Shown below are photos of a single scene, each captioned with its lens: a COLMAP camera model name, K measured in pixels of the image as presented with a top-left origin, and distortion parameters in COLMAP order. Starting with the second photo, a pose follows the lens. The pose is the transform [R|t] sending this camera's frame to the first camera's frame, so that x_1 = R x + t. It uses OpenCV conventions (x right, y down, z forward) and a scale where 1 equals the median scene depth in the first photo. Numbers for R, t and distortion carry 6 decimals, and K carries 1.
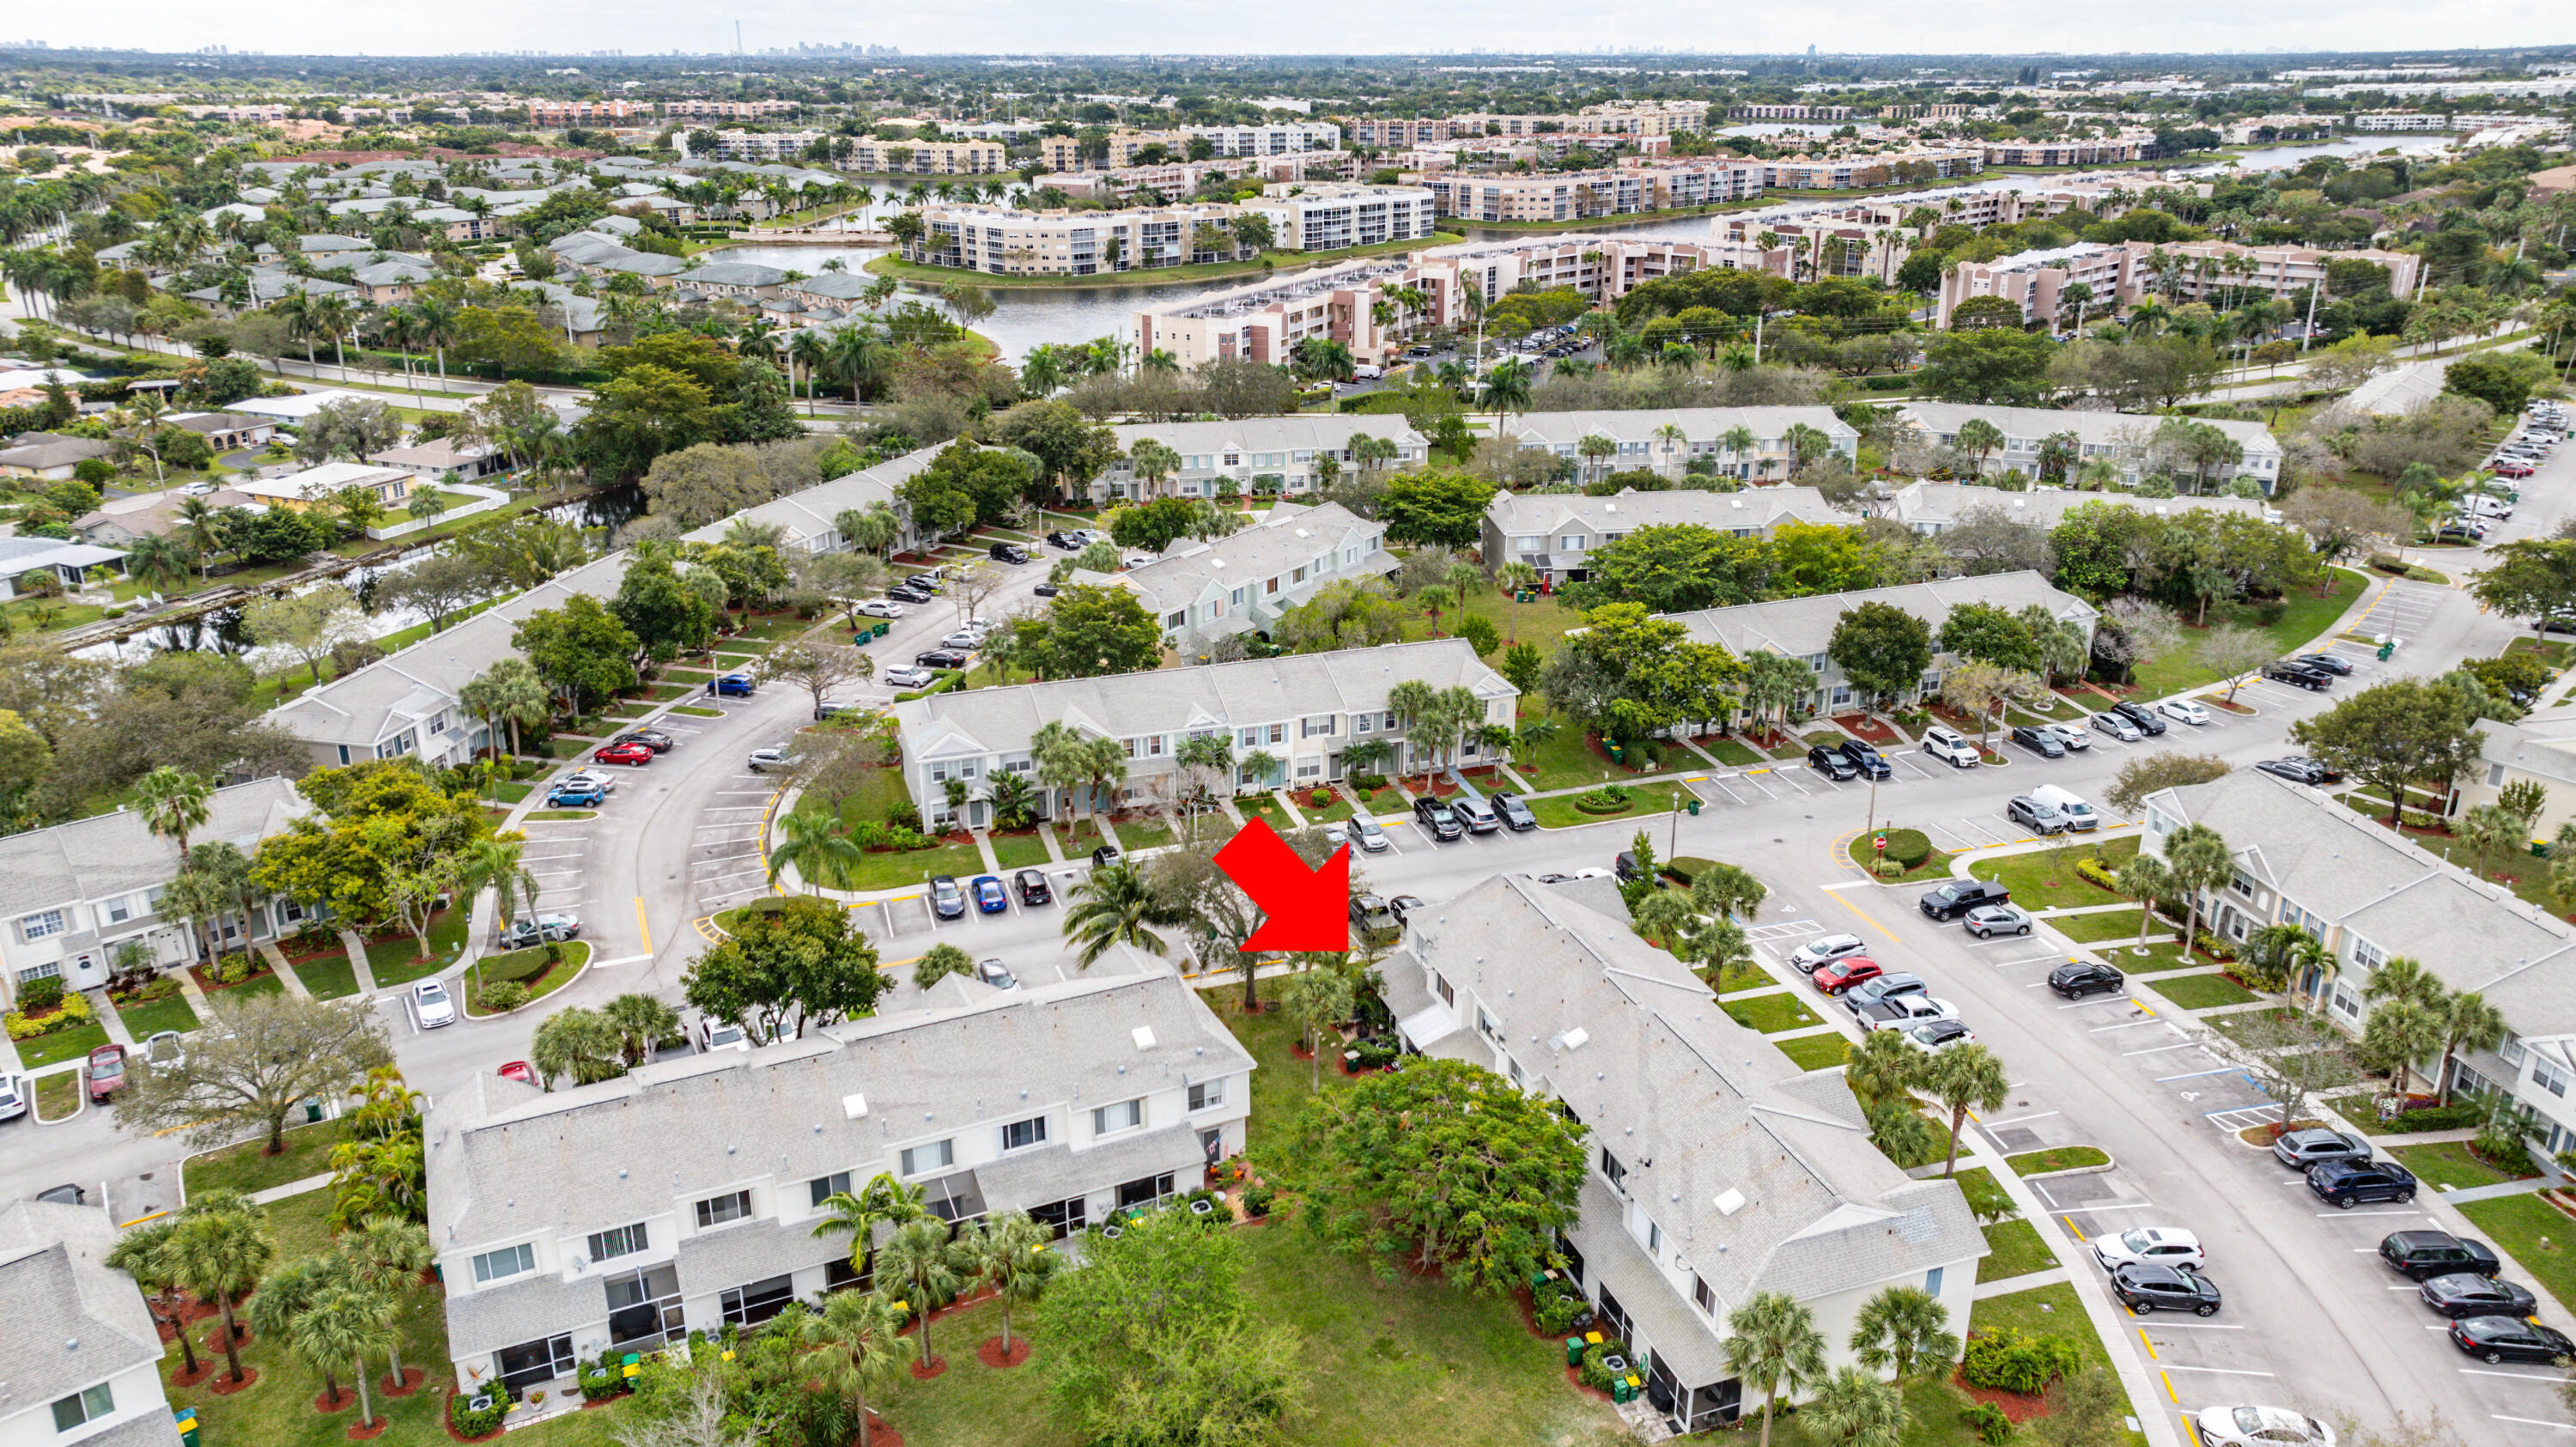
lens RADIAL K [[1822.8, 0, 1283.2], [0, 1822.8, 711.6], [0, 0, 1]] dist [-0.036497, 0.062562]
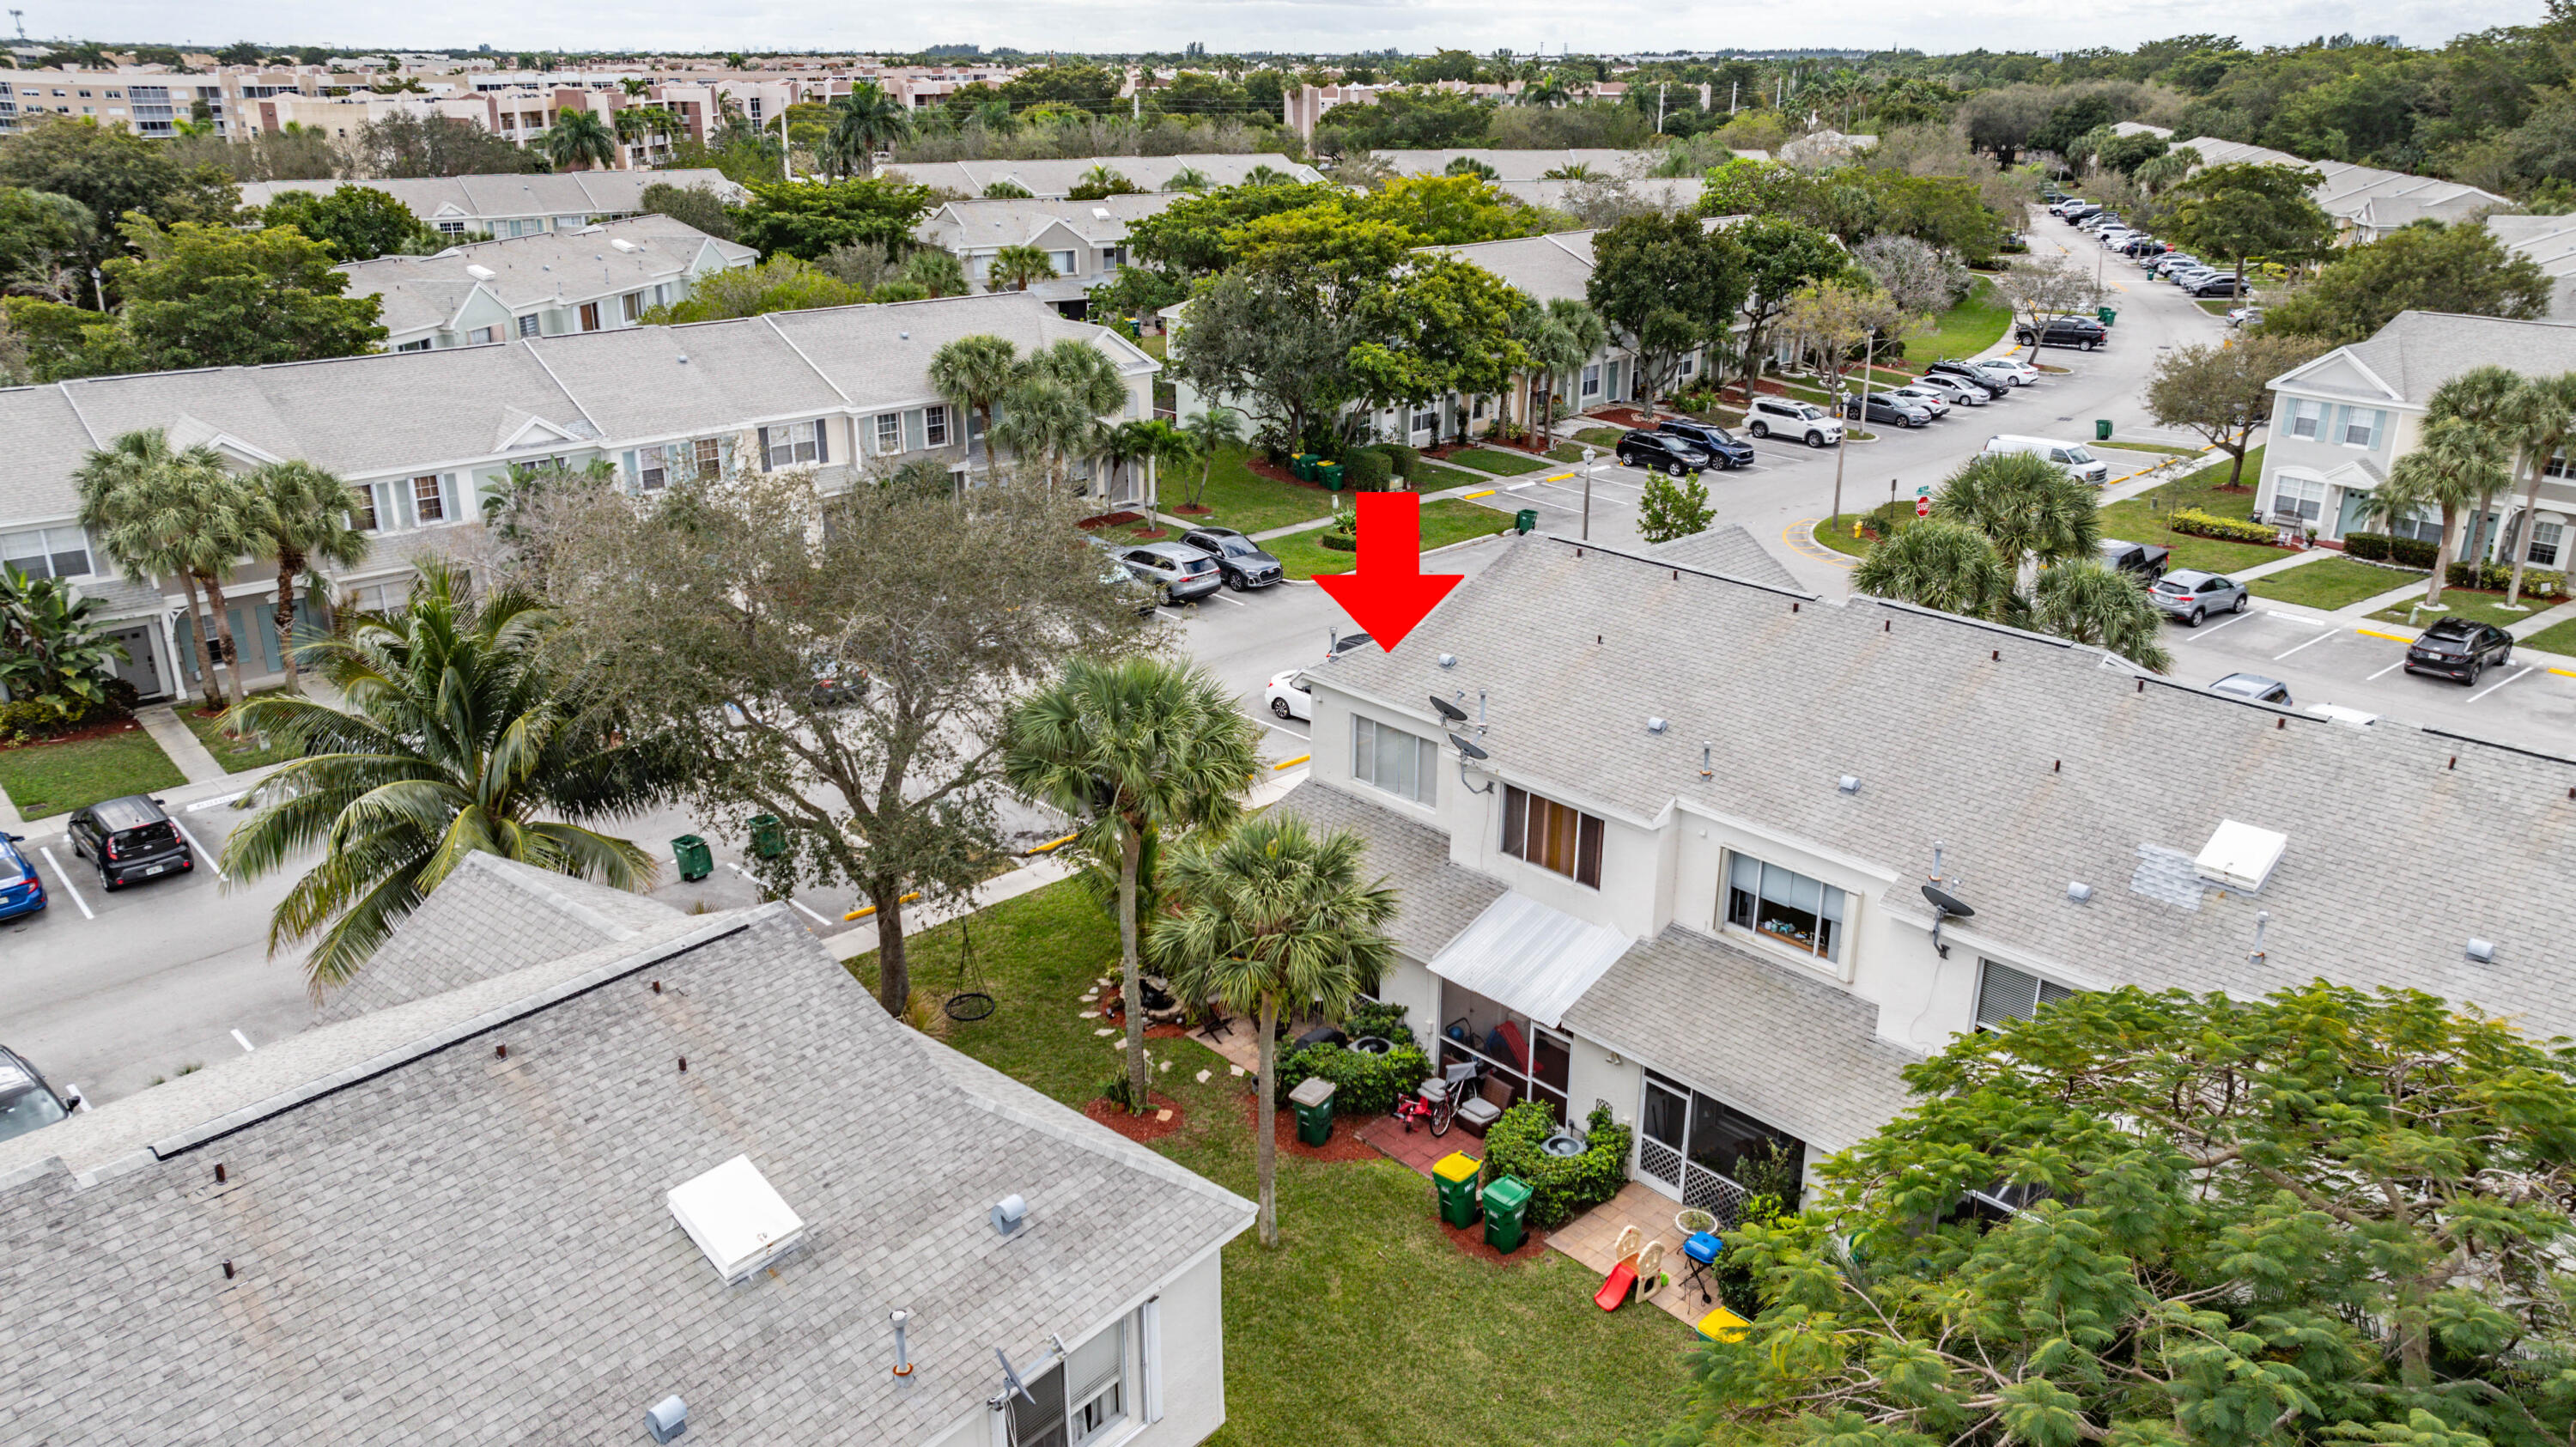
lens RADIAL K [[1822.8, 0, 1283.2], [0, 1822.8, 711.6], [0, 0, 1]] dist [-0.036497, 0.062562]
pose [[0.908387, -0.137424, 0.394901, -0.064780], [0.140260, 0.989874, 0.021835, 0.089290], [-0.393903, 0.035554, 0.918464, 0.546043]]
